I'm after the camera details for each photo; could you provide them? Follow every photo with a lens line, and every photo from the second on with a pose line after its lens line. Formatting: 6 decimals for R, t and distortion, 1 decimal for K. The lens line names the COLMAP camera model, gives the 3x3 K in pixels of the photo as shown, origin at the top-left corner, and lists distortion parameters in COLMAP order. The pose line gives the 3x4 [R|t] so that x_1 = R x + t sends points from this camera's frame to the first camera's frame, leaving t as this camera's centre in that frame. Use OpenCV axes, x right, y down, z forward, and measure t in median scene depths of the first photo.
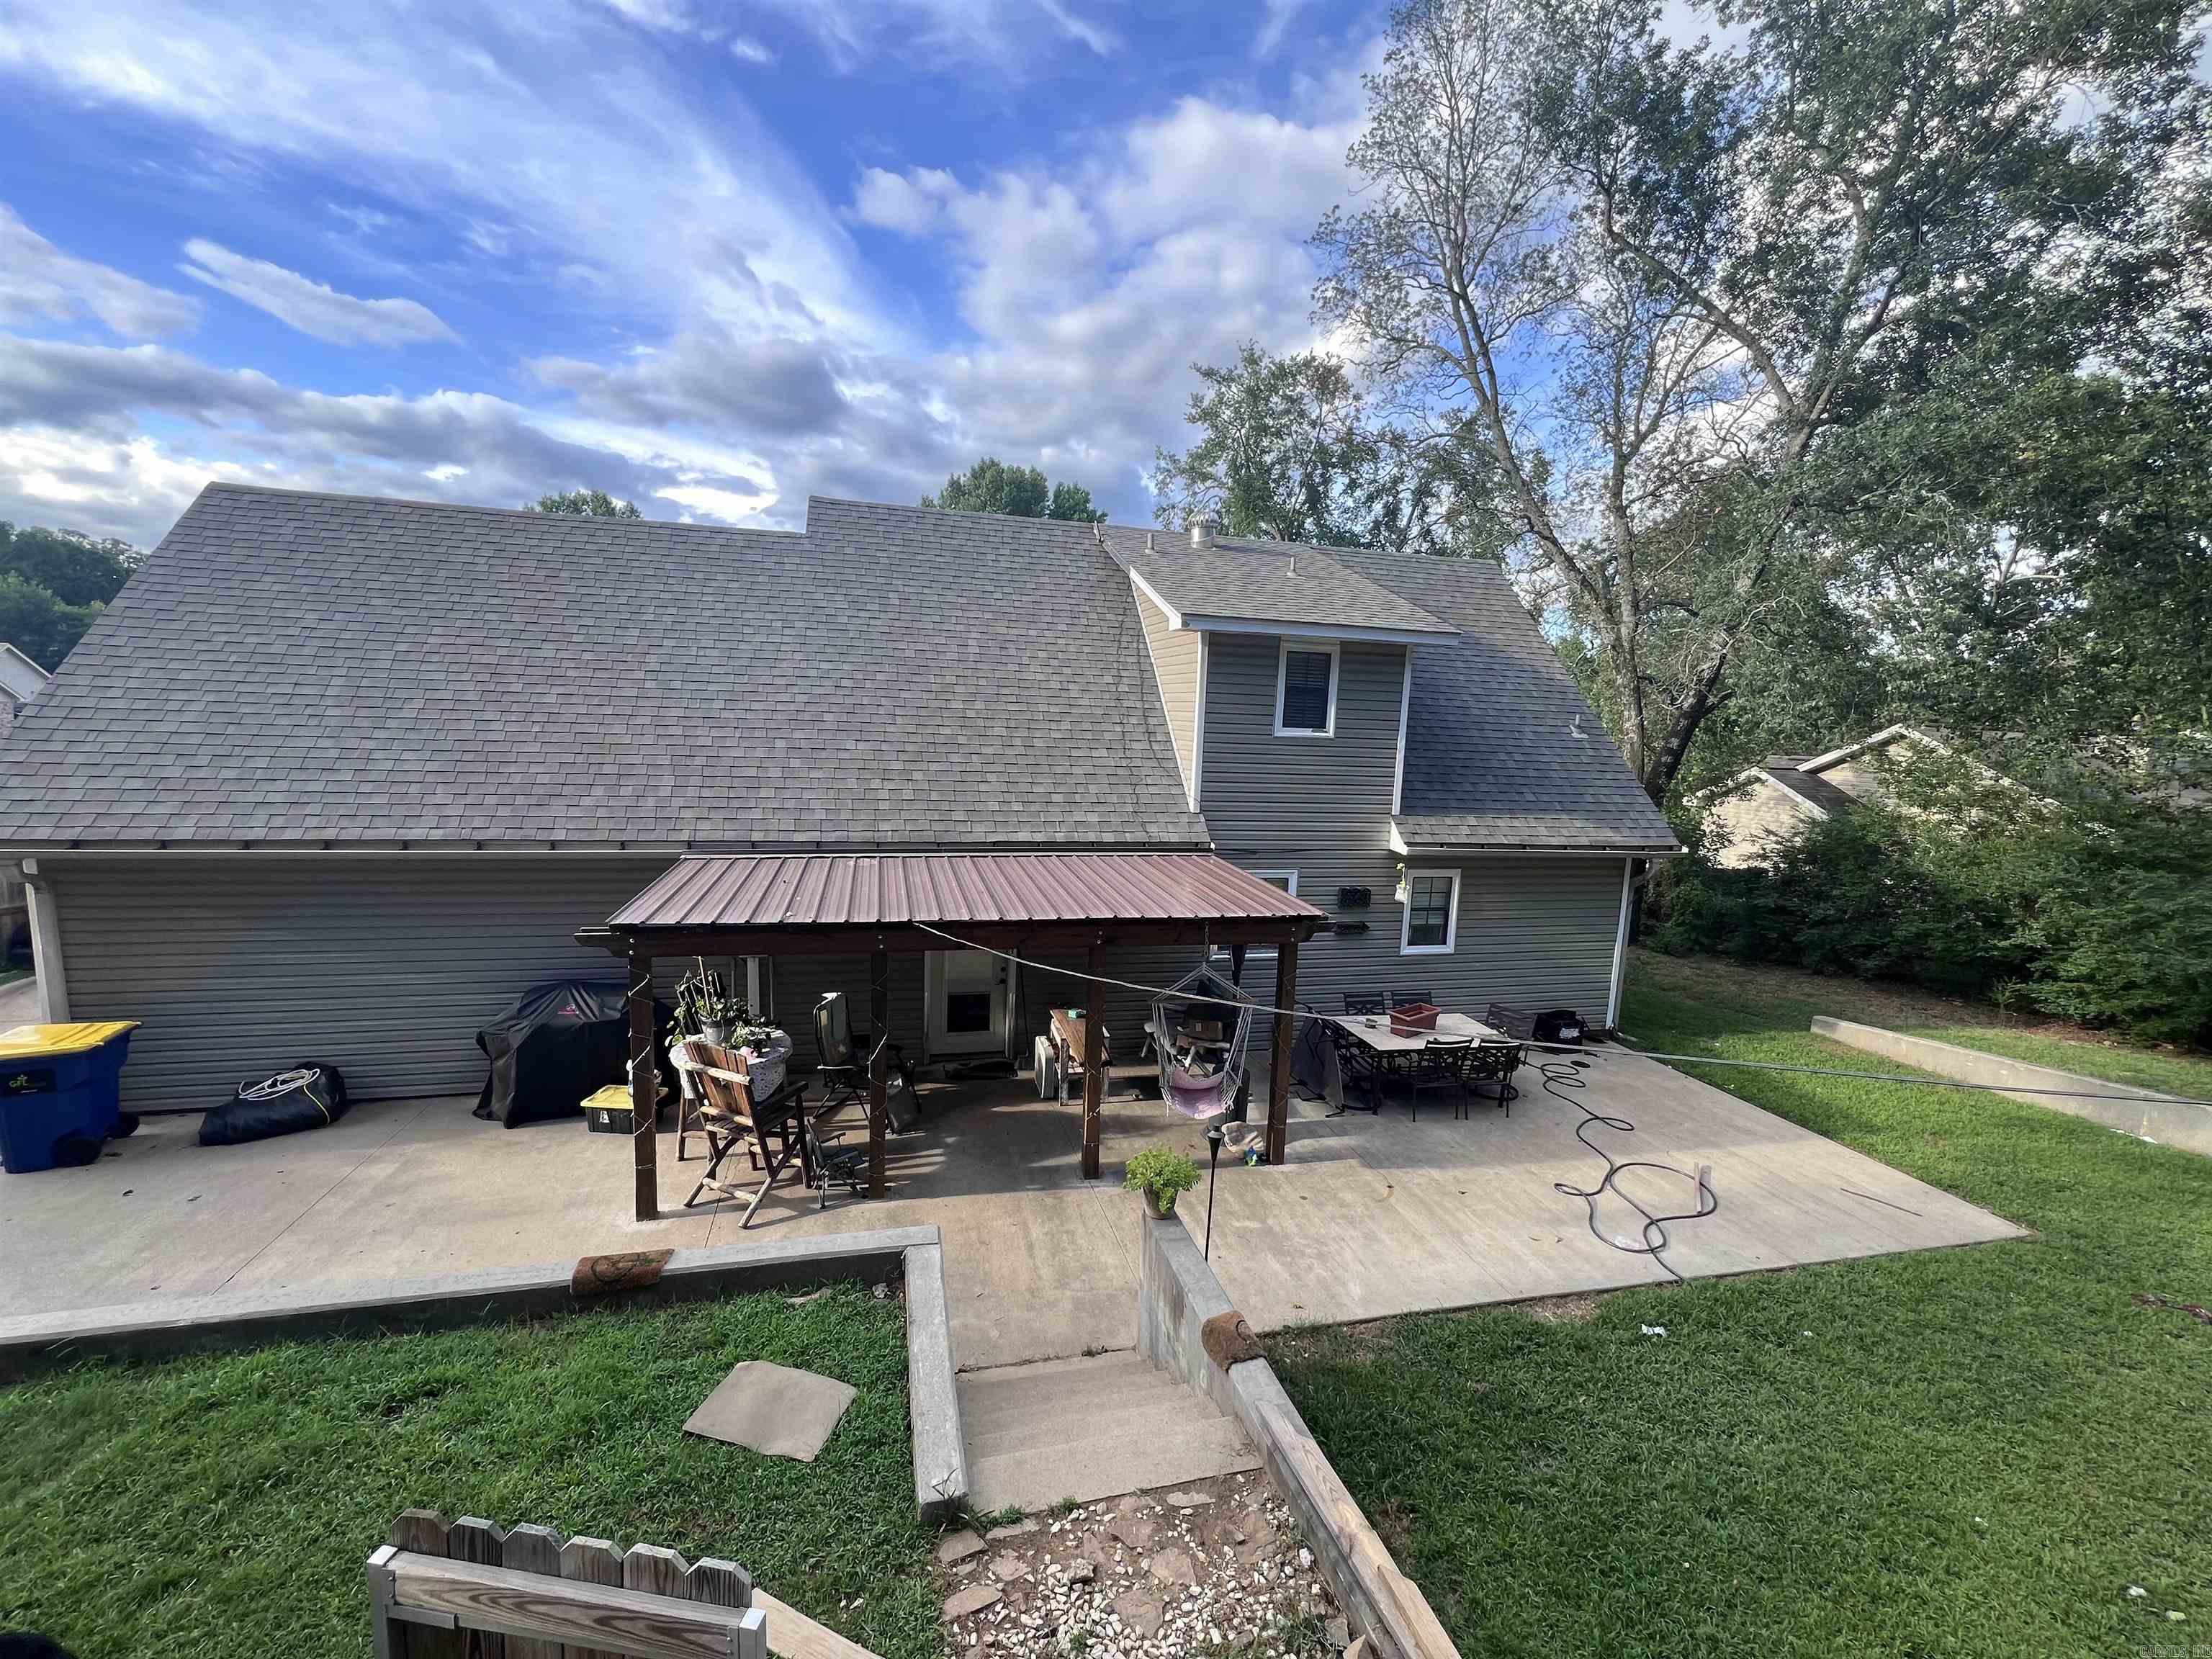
lens RADIAL K [[878.7, 0, 1104.1], [0, 878.7, 826.8], [0, 0, 1]] dist [0.002023, -0.000212]
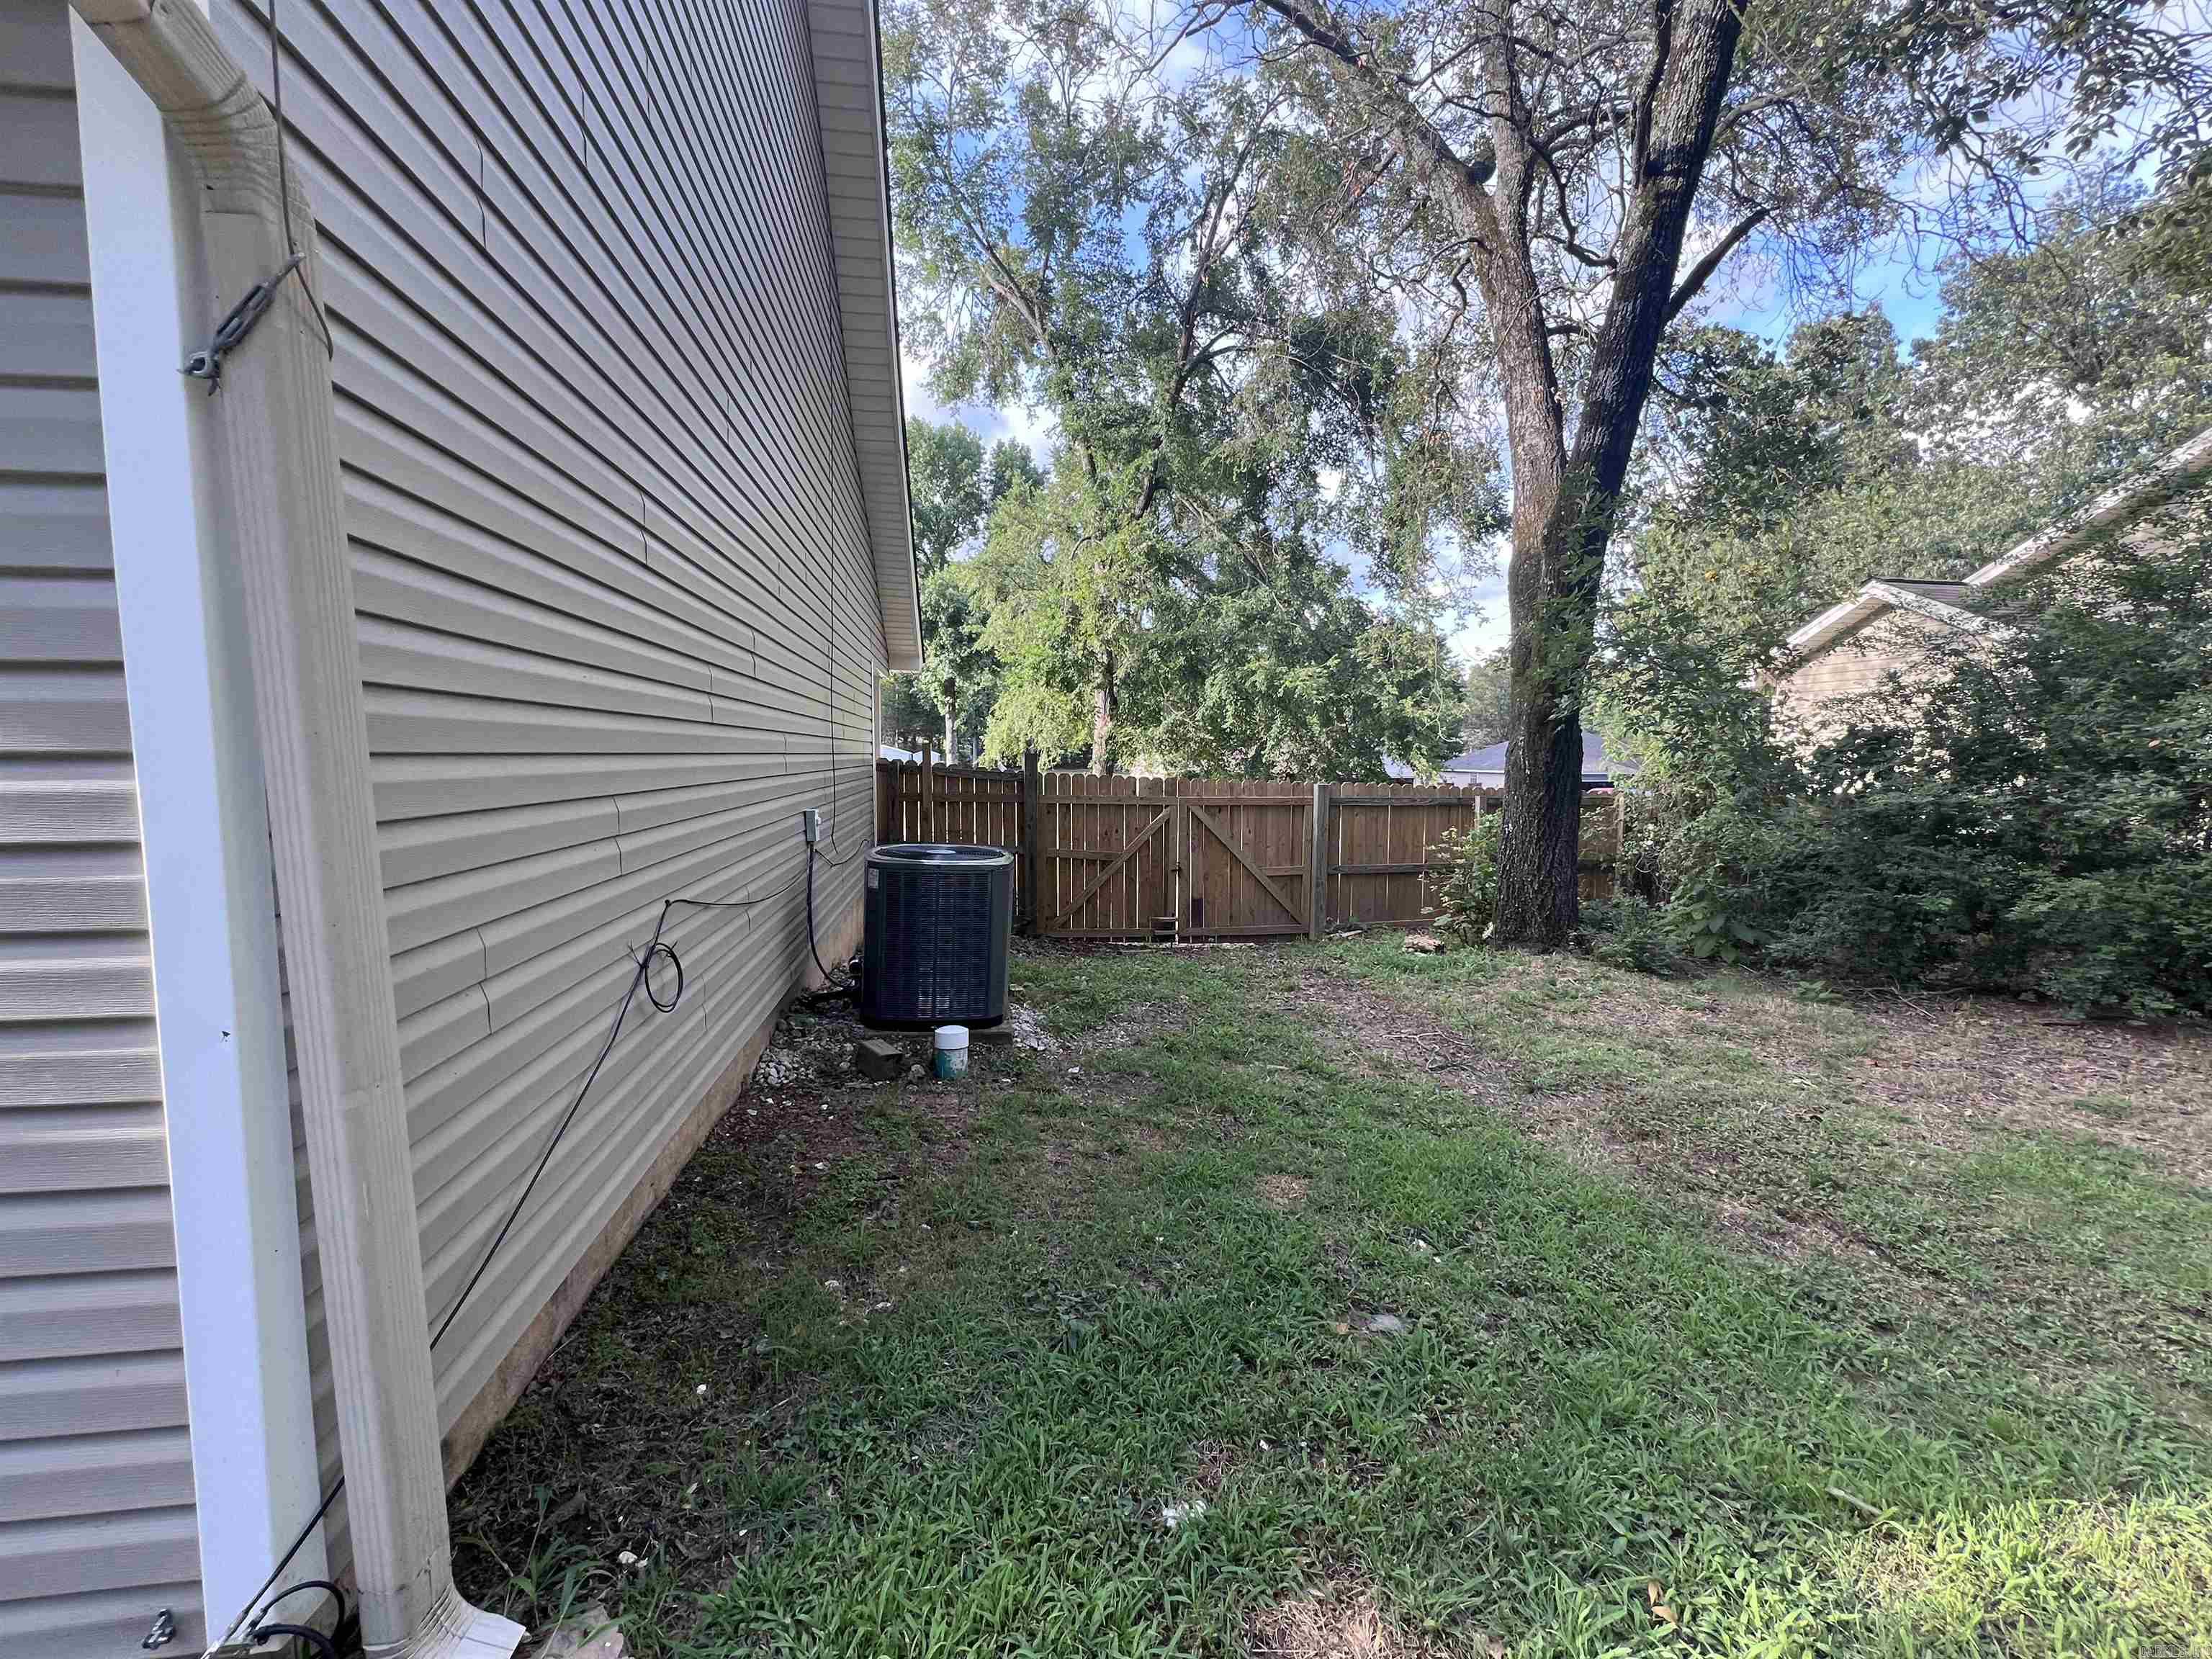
lens RADIAL K [[878.7, 0, 1104.1], [0, 878.7, 826.8], [0, 0, 1]] dist [0.002023, -0.000212]
pose [[0.994482, -0.034146, -0.099195, 0.837694], [0.030072, 0.998653, -0.042277, 0.171016], [0.100505, 0.039060, 0.994169, 1.109741]]
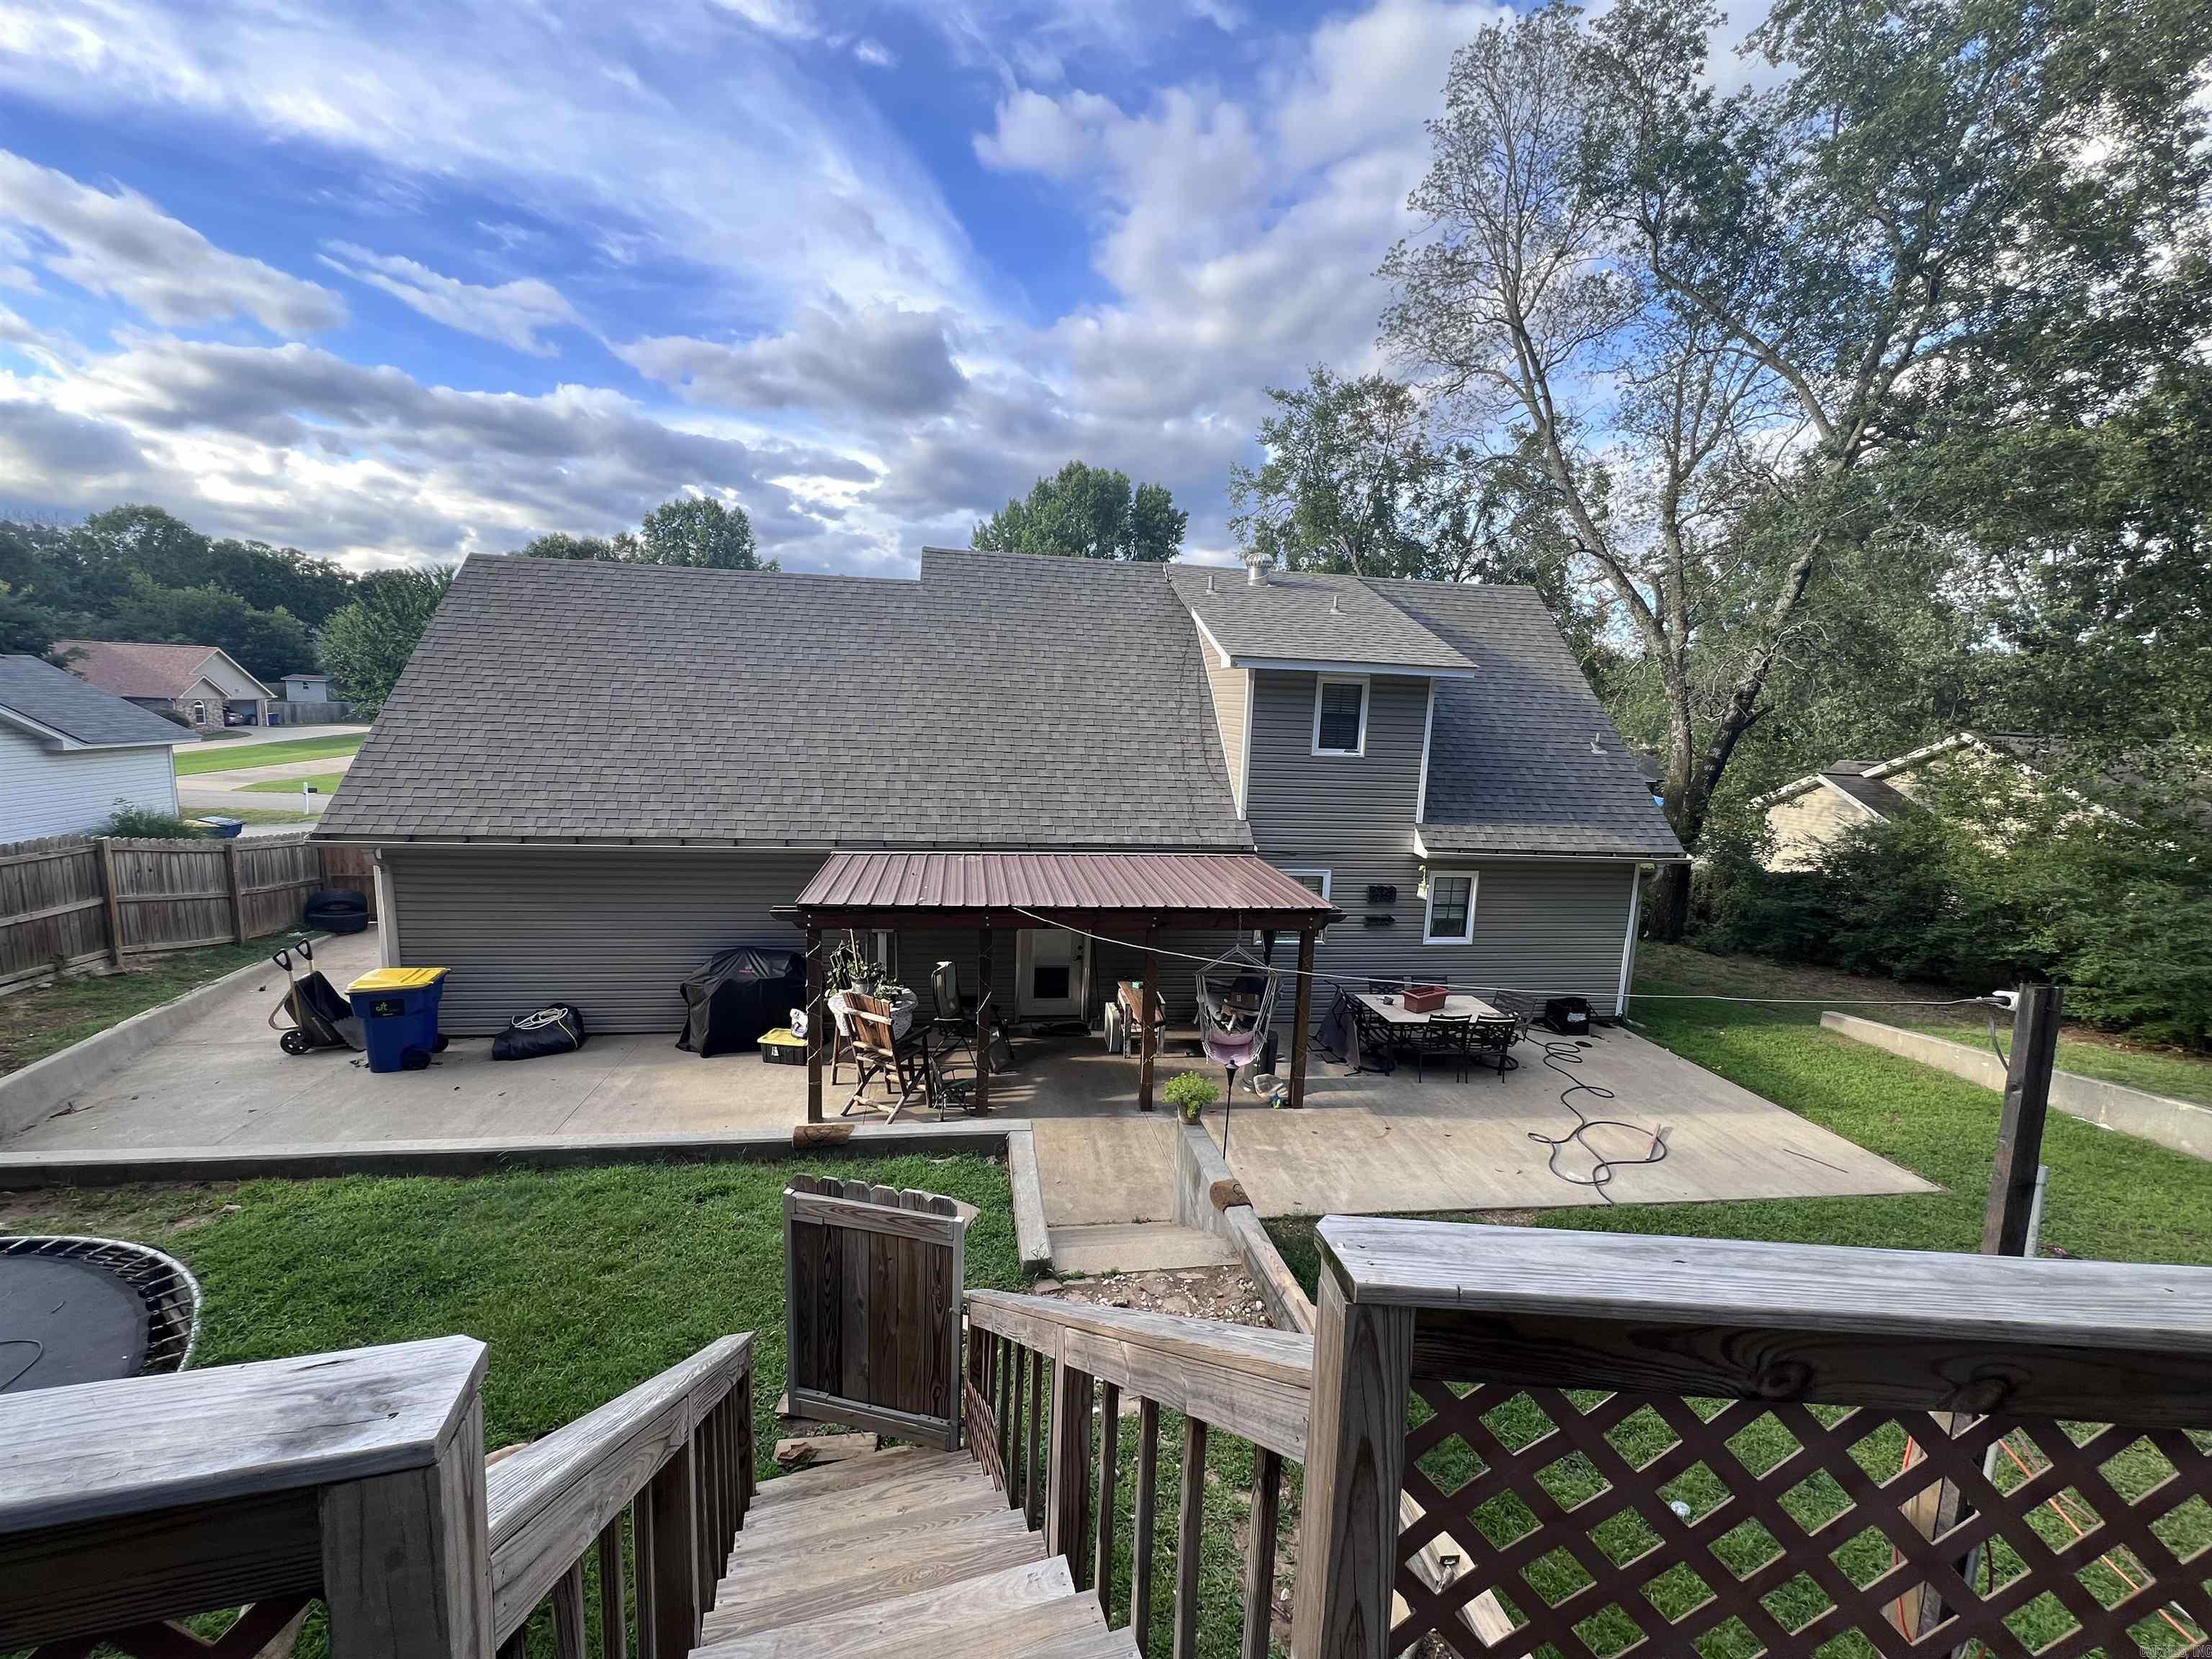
lens RADIAL K [[878.7, 0, 1104.1], [0, 878.7, 826.8], [0, 0, 1]] dist [0.002023, -0.000212]
pose [[0.995767, 0.012163, -0.091110, 0.027300], [-0.011039, 0.999857, 0.012829, -0.021037], [0.091253, -0.011769, 0.995758, -0.206469]]
